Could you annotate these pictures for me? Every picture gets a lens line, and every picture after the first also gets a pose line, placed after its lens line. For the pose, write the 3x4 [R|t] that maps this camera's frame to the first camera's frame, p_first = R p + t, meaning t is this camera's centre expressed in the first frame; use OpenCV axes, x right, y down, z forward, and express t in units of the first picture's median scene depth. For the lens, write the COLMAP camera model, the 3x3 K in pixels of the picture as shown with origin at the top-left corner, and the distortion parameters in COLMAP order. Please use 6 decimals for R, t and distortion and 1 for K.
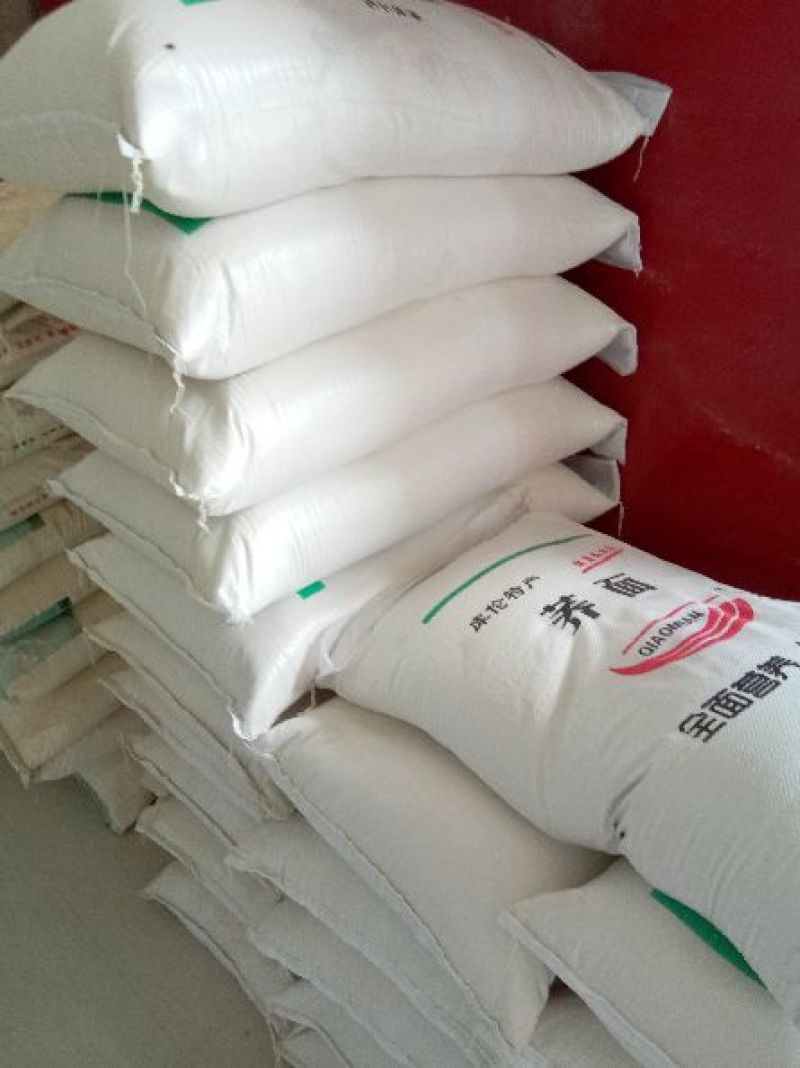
lens RADIAL K [[845.6, 0, 400.0], [0, 845.6, 534.0], [0, 0, 1]] dist [0.107642, -0.160921]
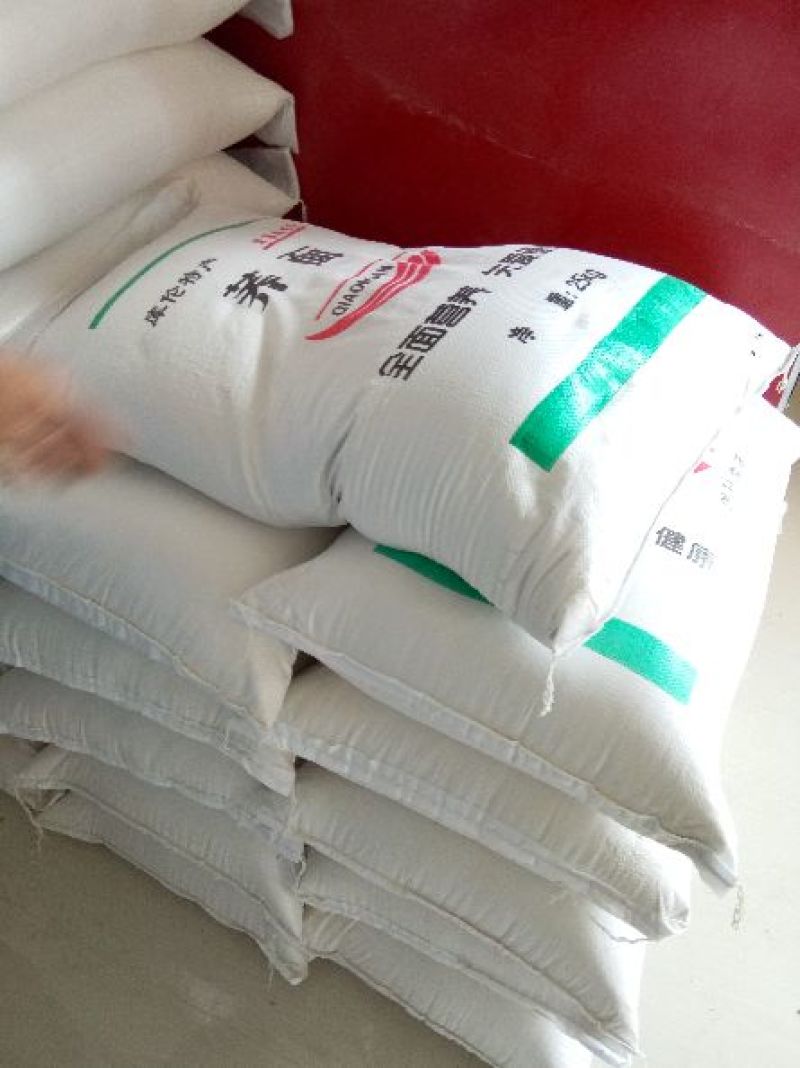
lens RADIAL K [[845.6, 0, 400.0], [0, 845.6, 534.0], [0, 0, 1]] dist [0.107642, -0.160921]
pose [[0.935462, -0.198143, 0.292660, 0.029439], [0.120560, 0.957297, 0.262770, 0.129025], [-0.332229, -0.210529, 0.919403, 0.071779]]
